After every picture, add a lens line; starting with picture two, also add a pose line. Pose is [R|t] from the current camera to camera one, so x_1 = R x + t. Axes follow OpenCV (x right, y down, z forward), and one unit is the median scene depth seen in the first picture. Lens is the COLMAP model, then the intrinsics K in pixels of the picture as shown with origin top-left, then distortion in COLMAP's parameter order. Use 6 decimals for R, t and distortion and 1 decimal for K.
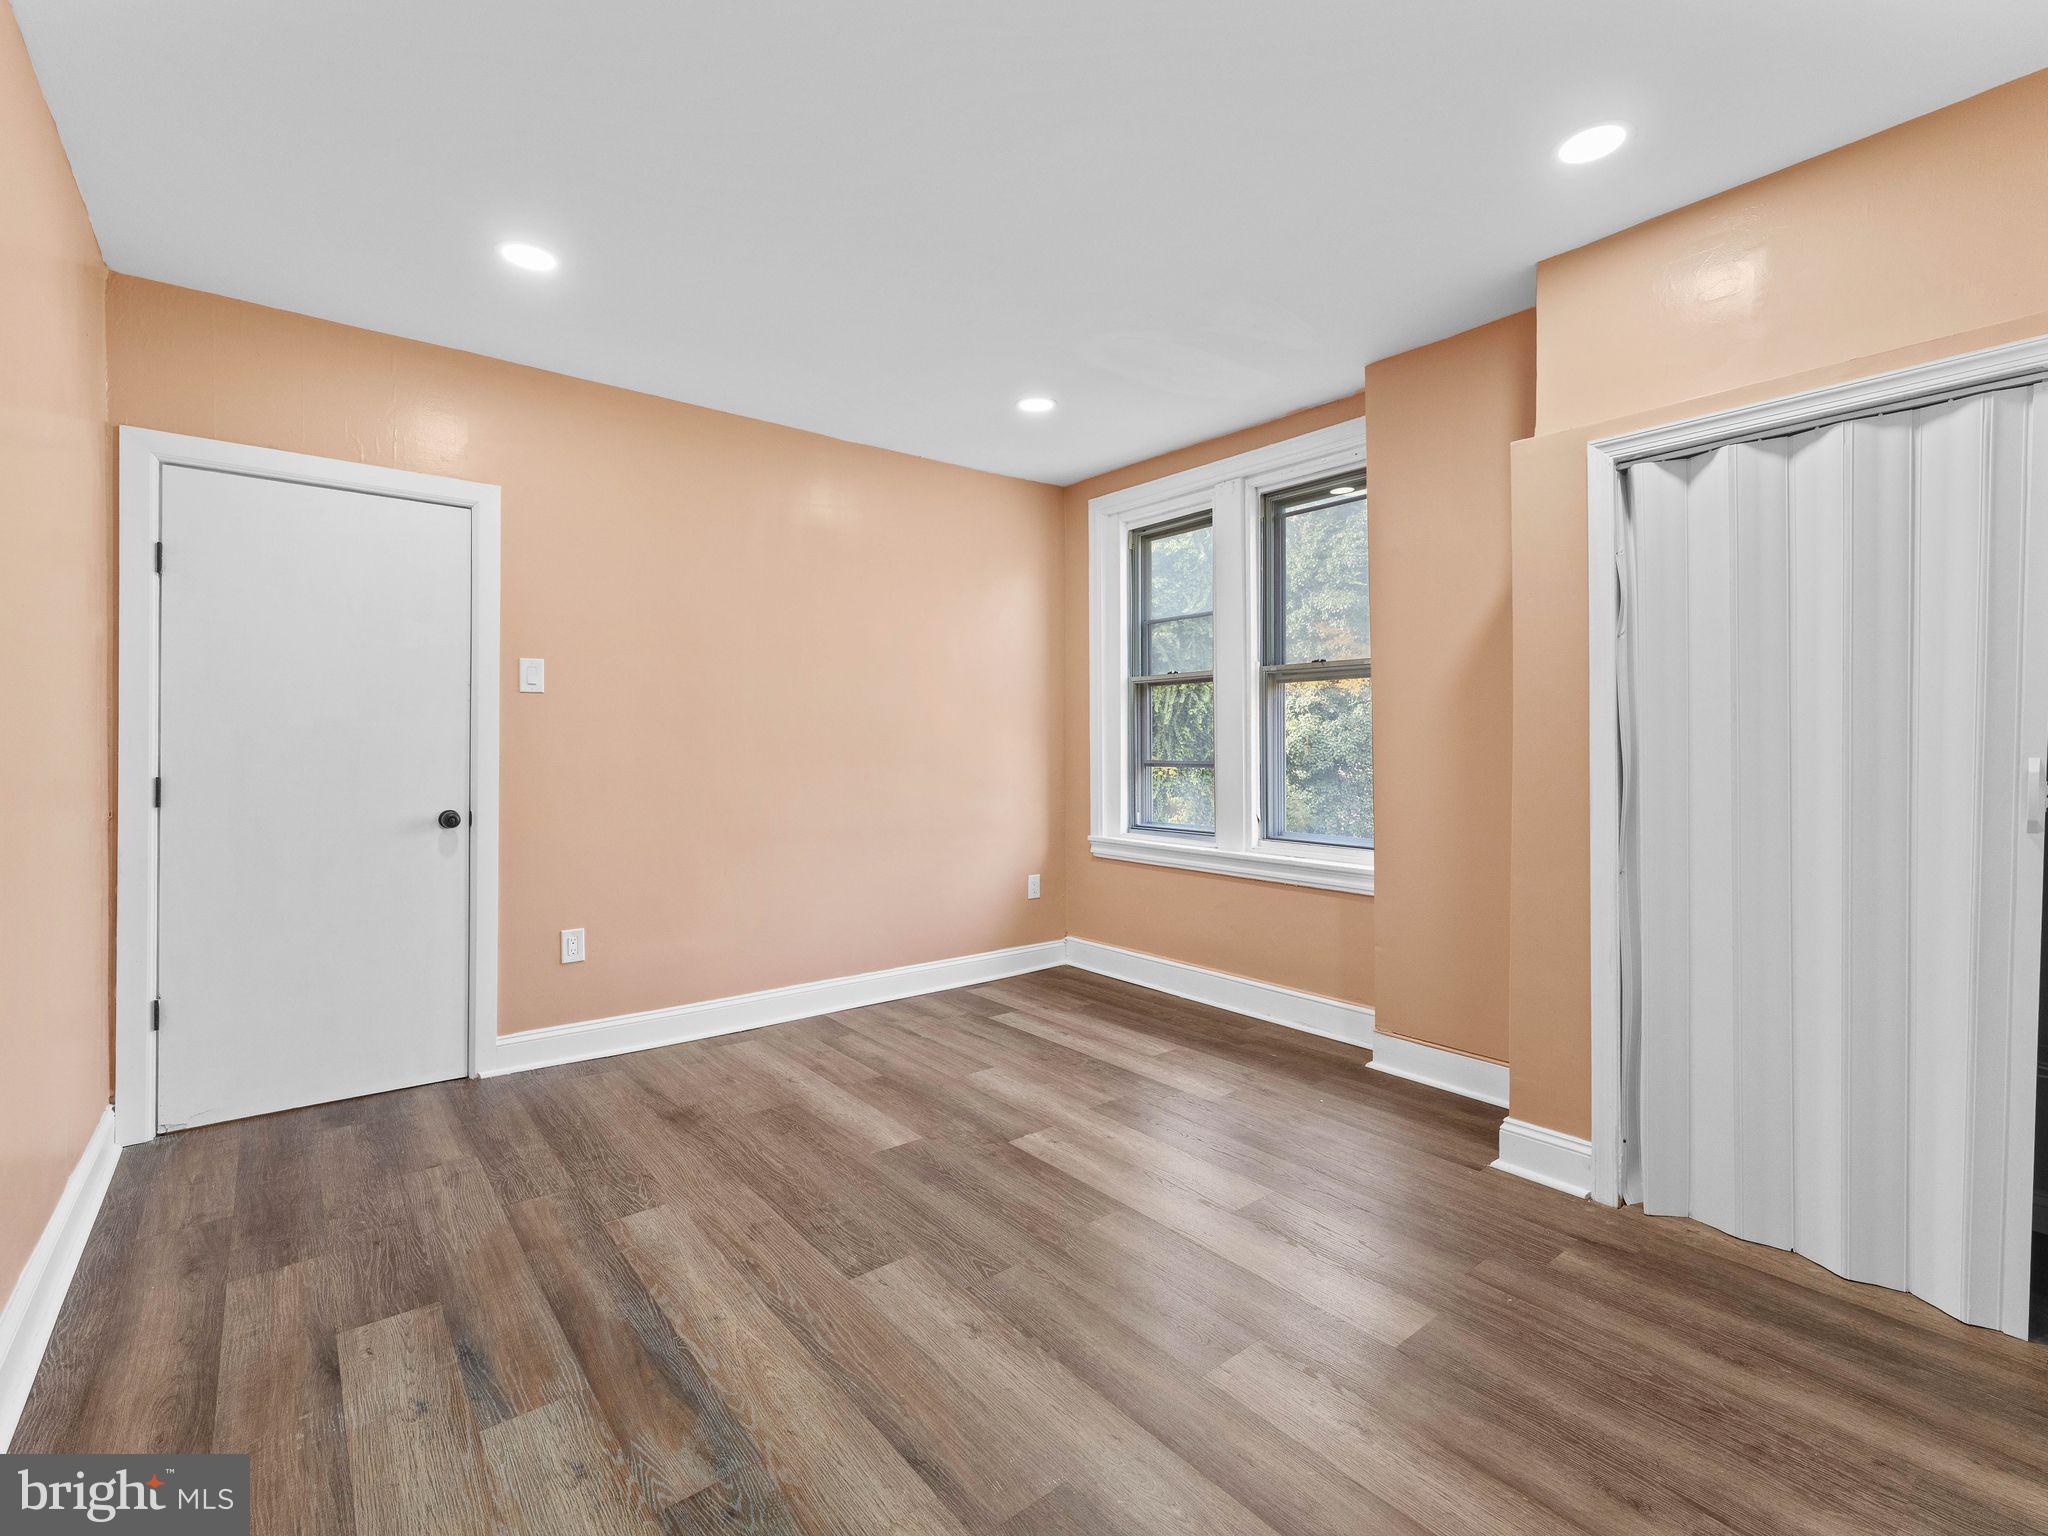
lens RADIAL K [[943.9, 0, 1023.4], [0, 943.9, 762.3], [0, 0, 1]] dist [0.003299, 0.000183]
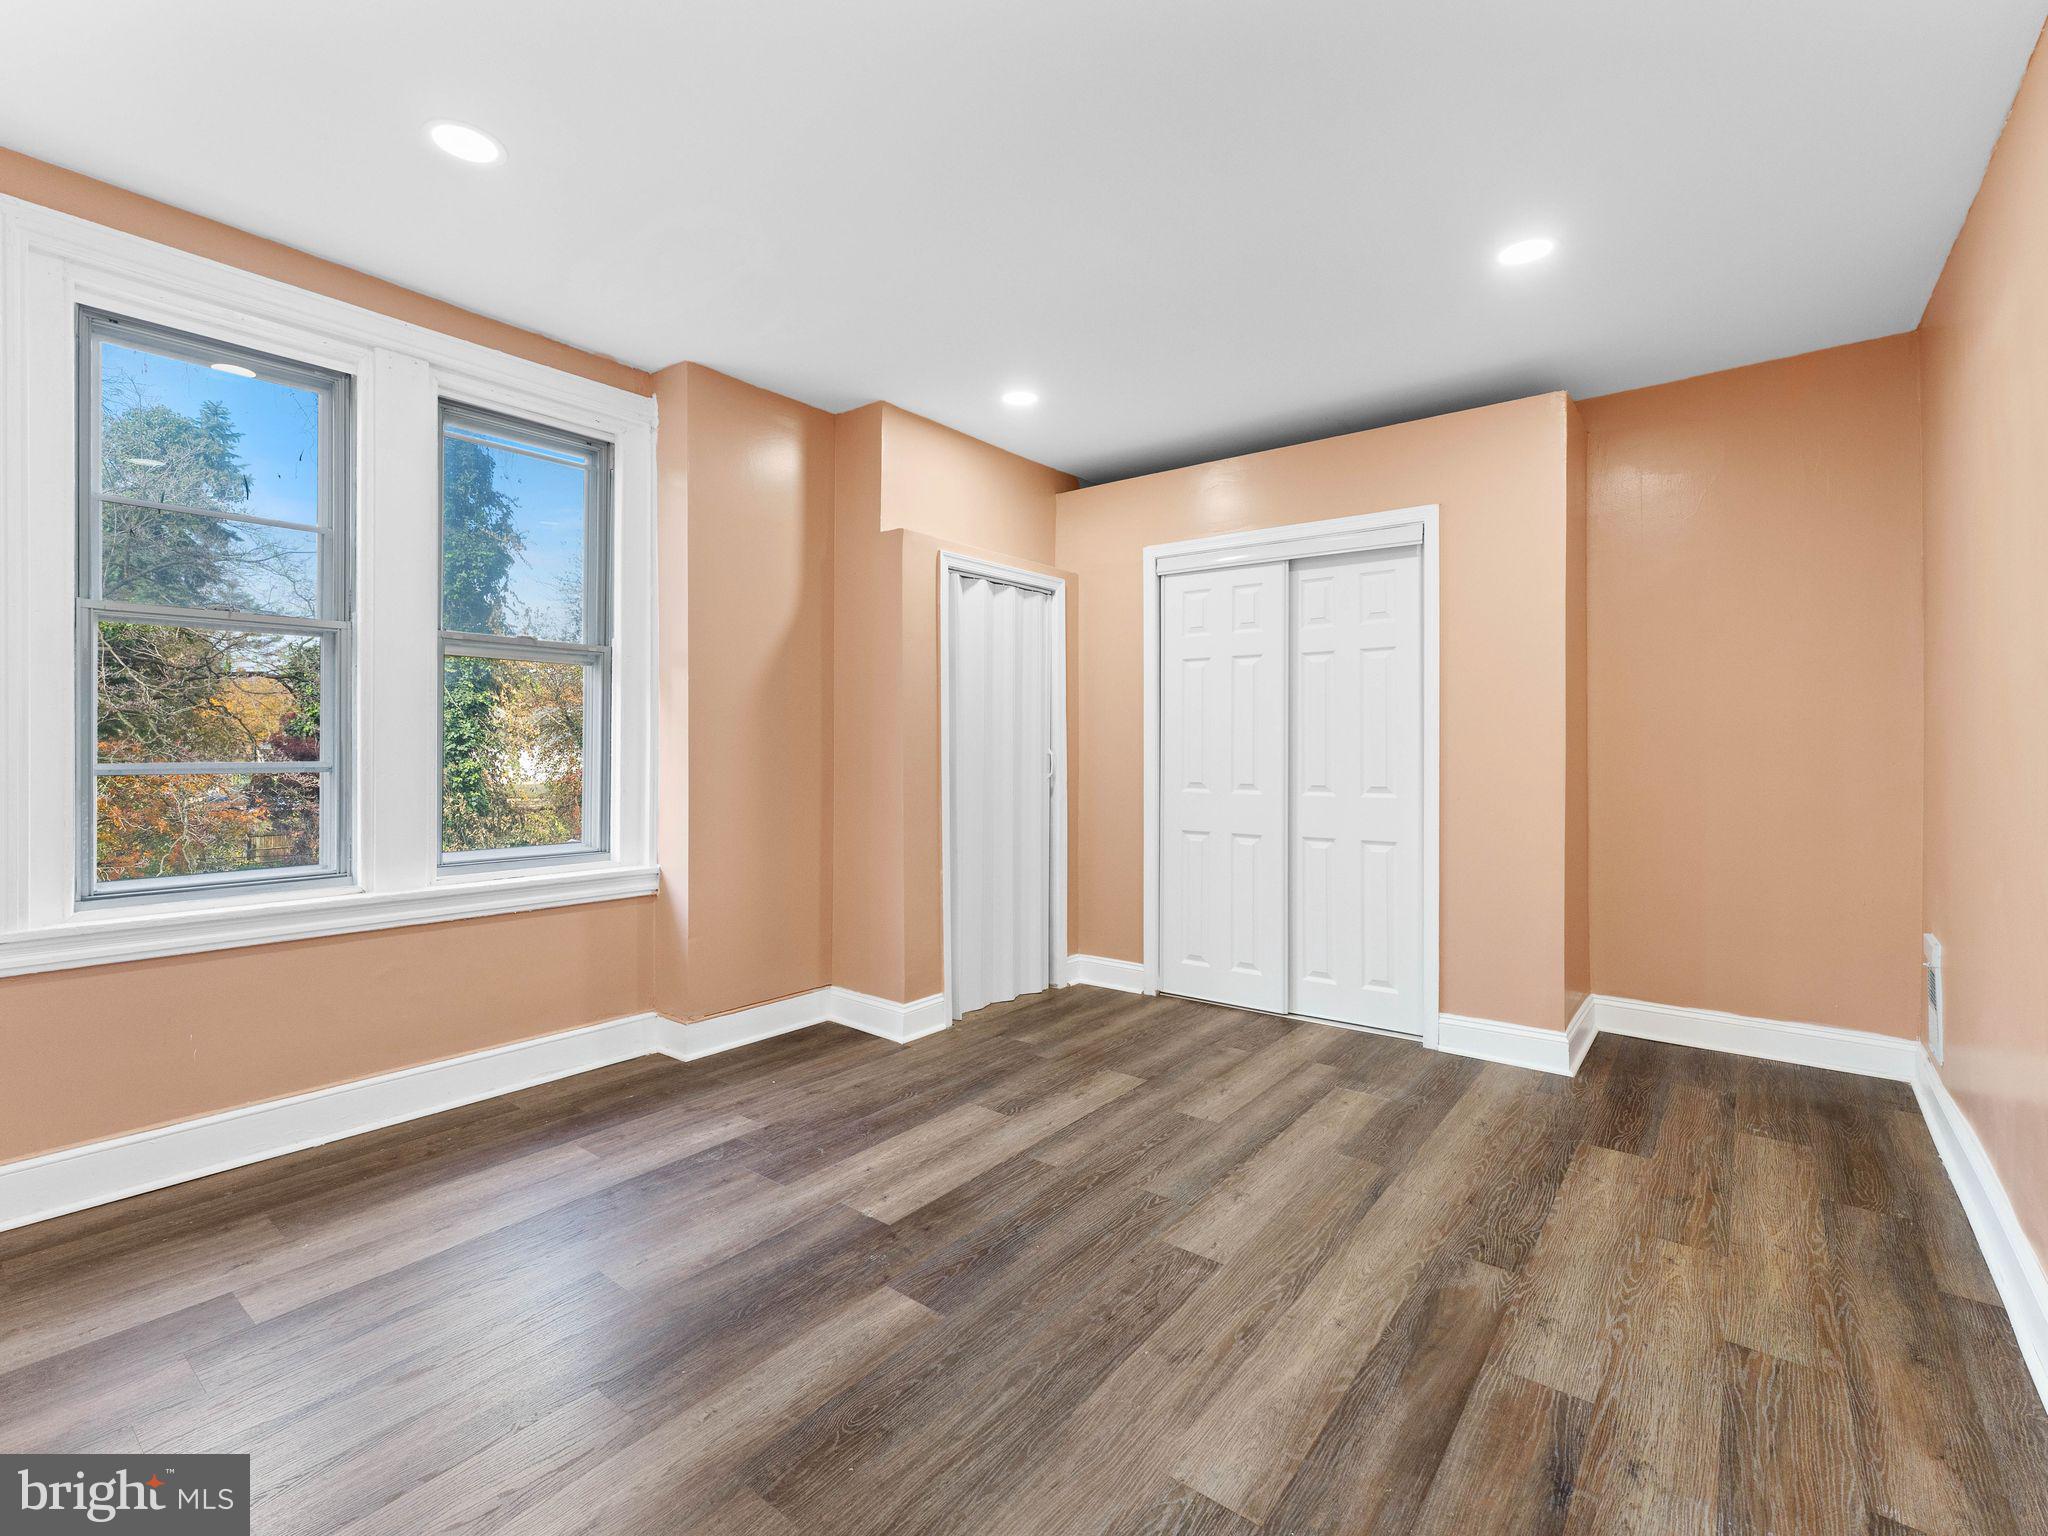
lens RADIAL K [[943.9, 0, 1021.2], [0, 943.9, 747.8], [0, 0, 1]] dist [0.003299, 0.000183]
pose [[-0.240003, -0.002303, 0.970769, -1.183805], [0.012345, 0.999909, 0.005424, -0.017722], [-0.970694, 0.013286, -0.239953, 1.532127]]
